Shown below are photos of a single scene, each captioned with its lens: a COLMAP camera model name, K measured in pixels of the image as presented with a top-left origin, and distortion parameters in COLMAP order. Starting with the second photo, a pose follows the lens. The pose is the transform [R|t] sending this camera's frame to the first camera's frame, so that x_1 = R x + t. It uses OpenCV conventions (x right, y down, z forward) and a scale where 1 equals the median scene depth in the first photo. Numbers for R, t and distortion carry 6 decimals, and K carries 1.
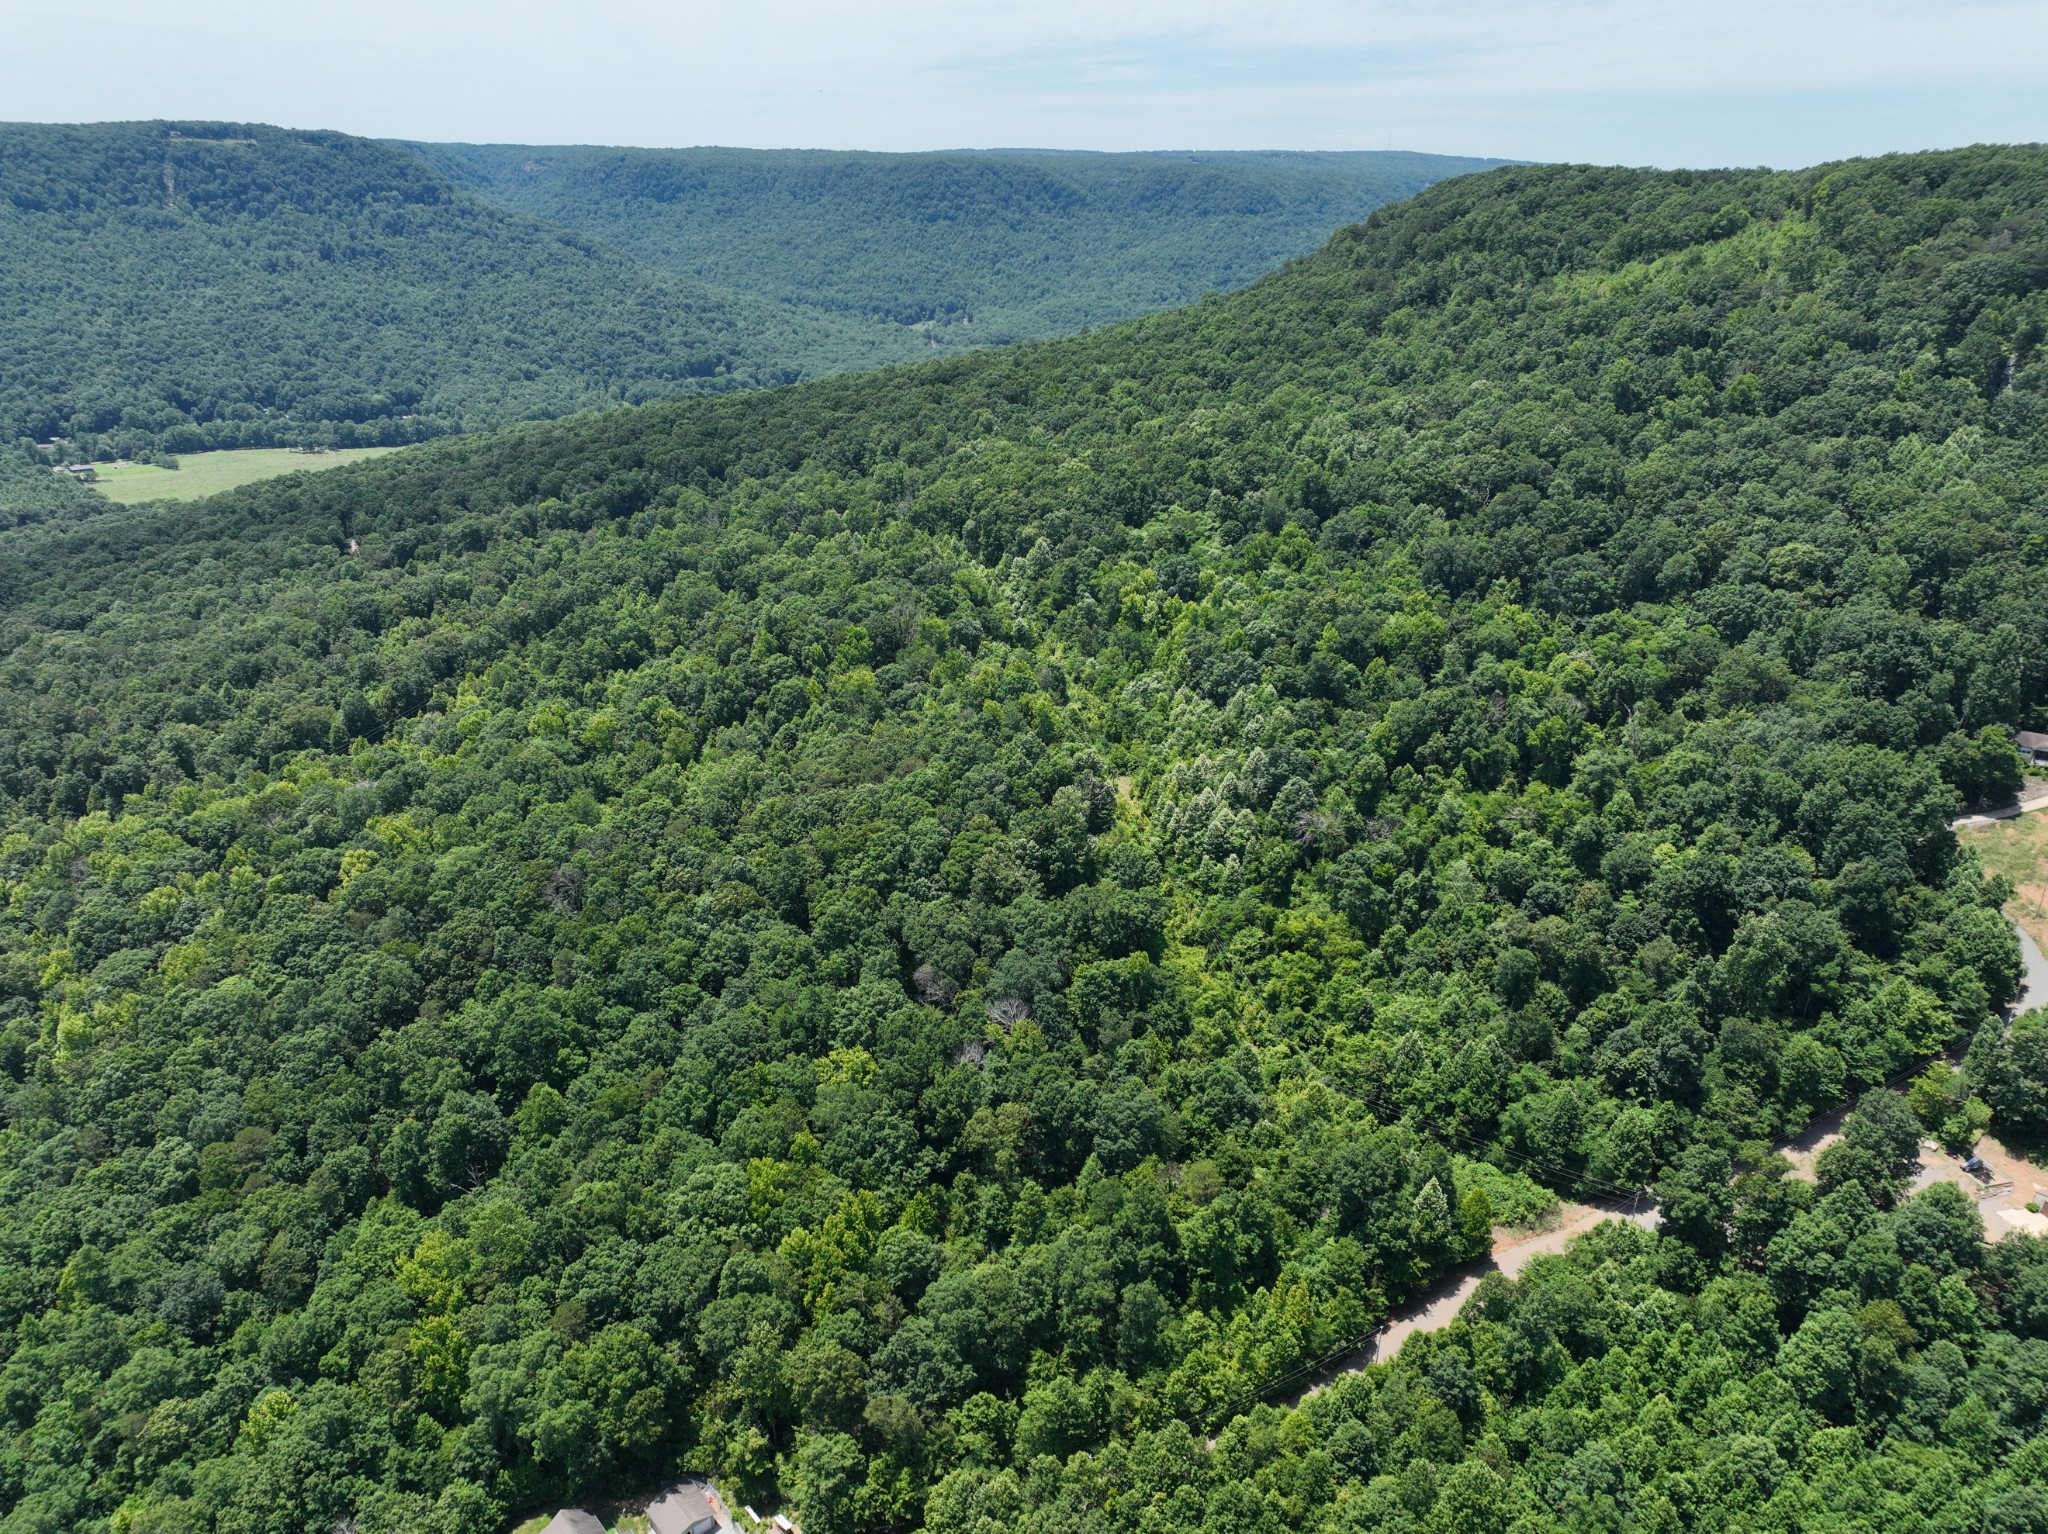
lens RADIAL K [[1447.6, 0, 1023.8], [0, 1447.6, 772.0], [0, 0, 1]] dist [-0.004683, 0.027123]
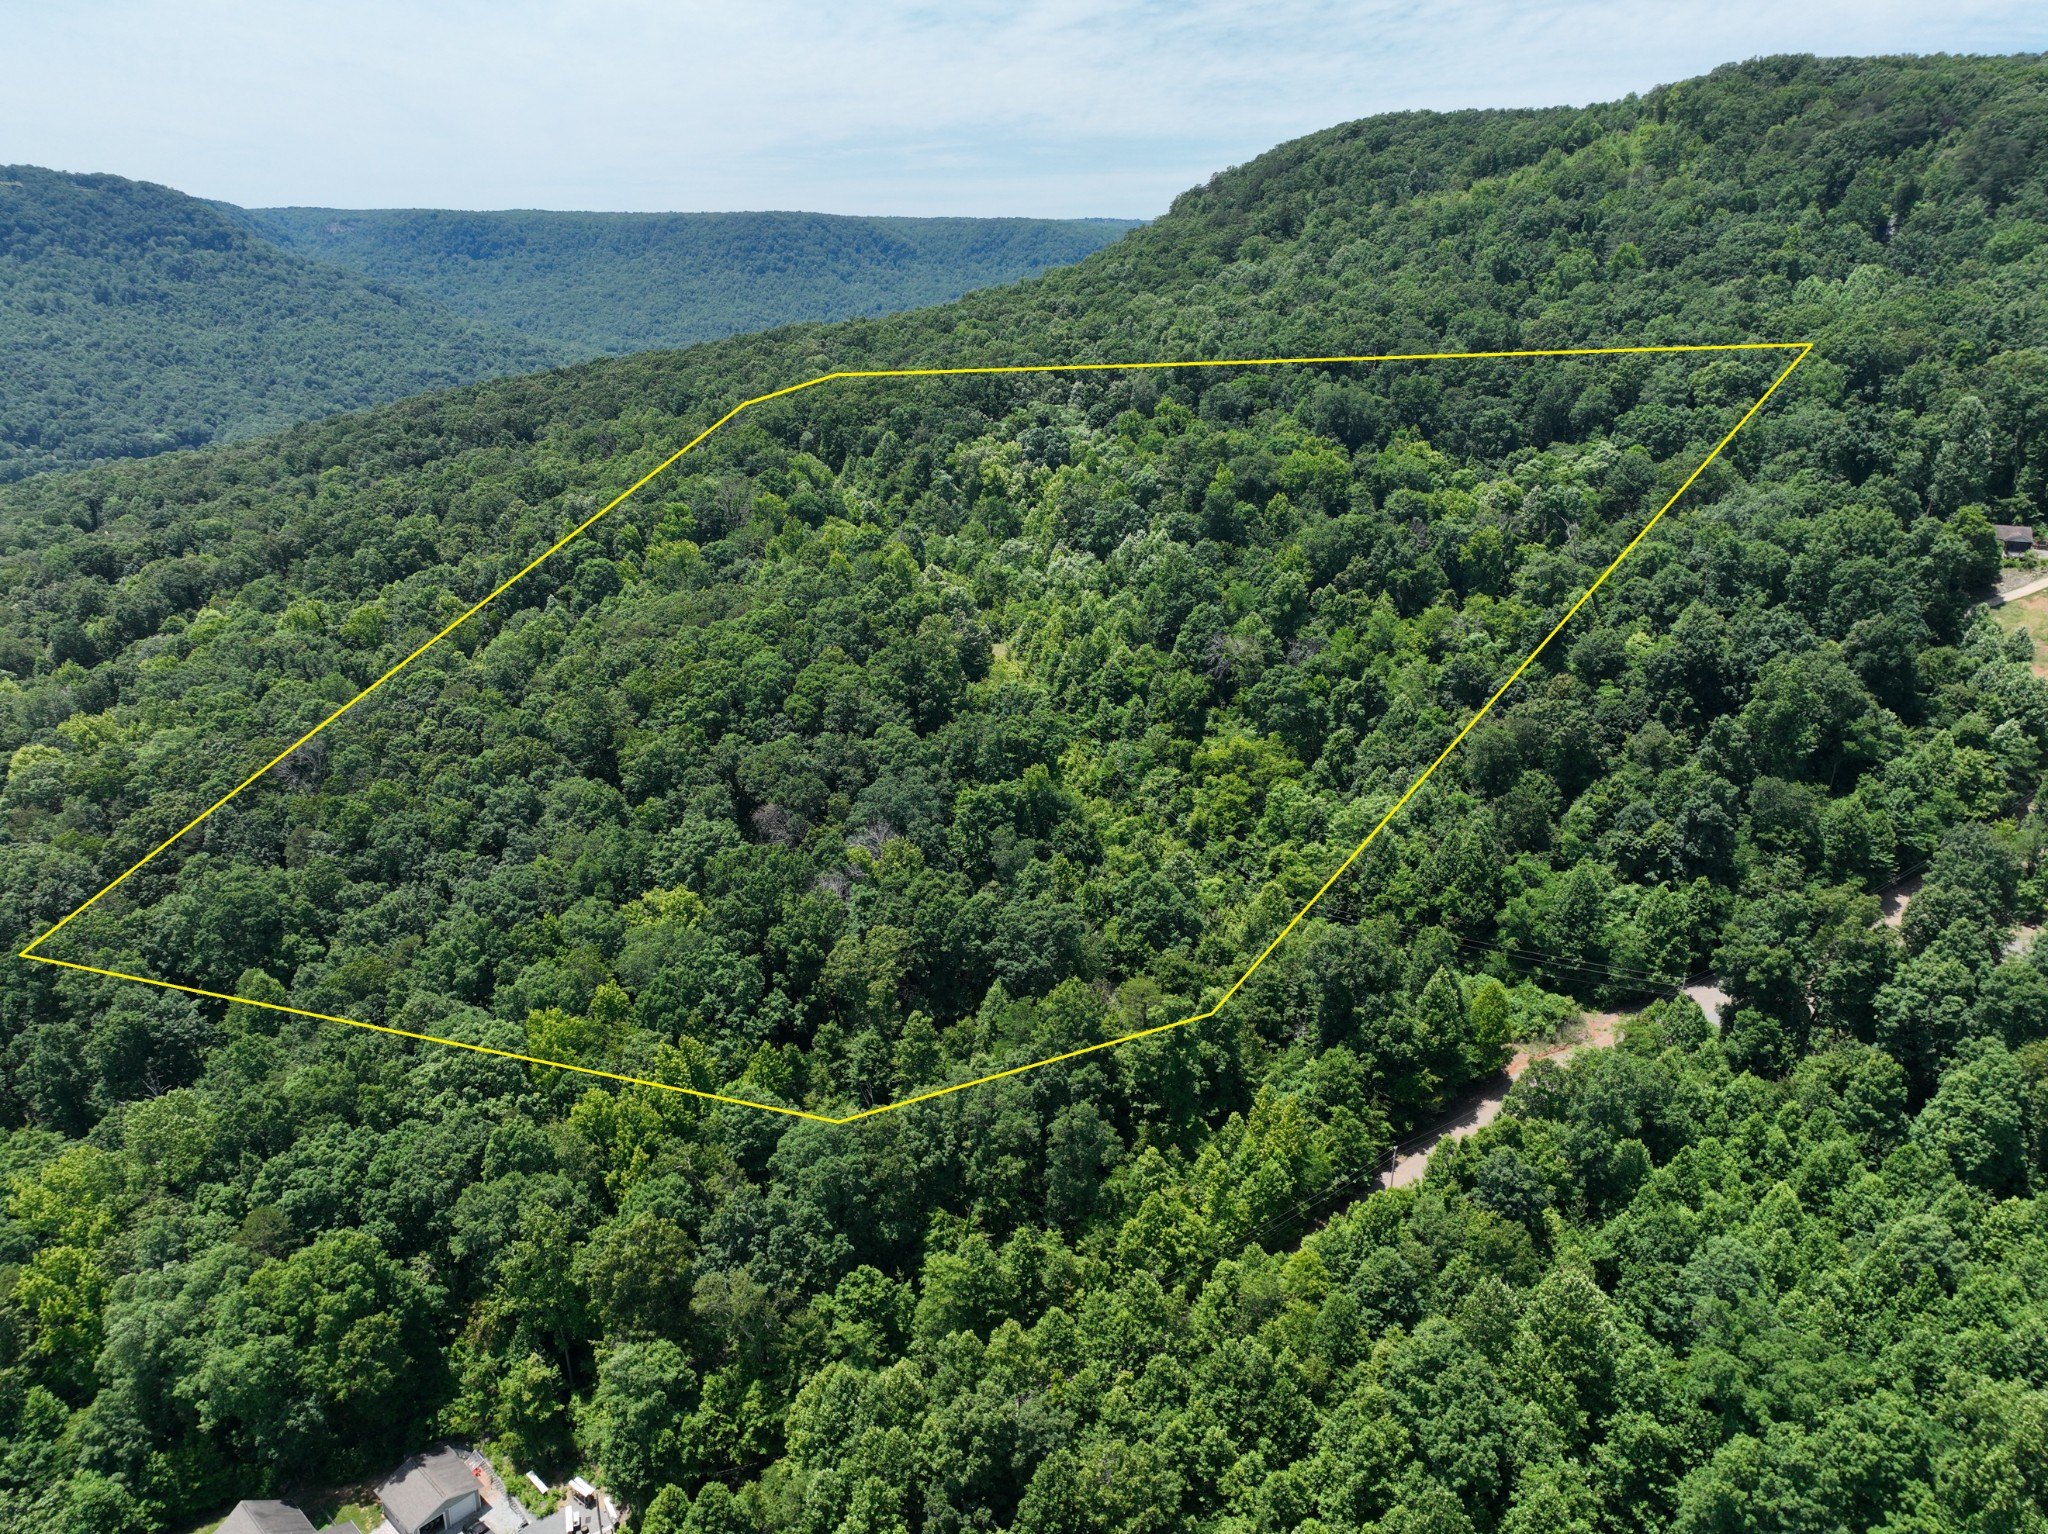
lens RADIAL K [[1447.6, 0, 1025.3], [0, 1447.6, 768.1], [0, 0, 1]] dist [-0.004683, 0.027123]
pose [[0.993675, -0.042421, 0.103970, -0.009291], [0.048144, 0.997425, -0.053163, 0.163352], [-0.101447, 0.057833, 0.993159, 0.198550]]
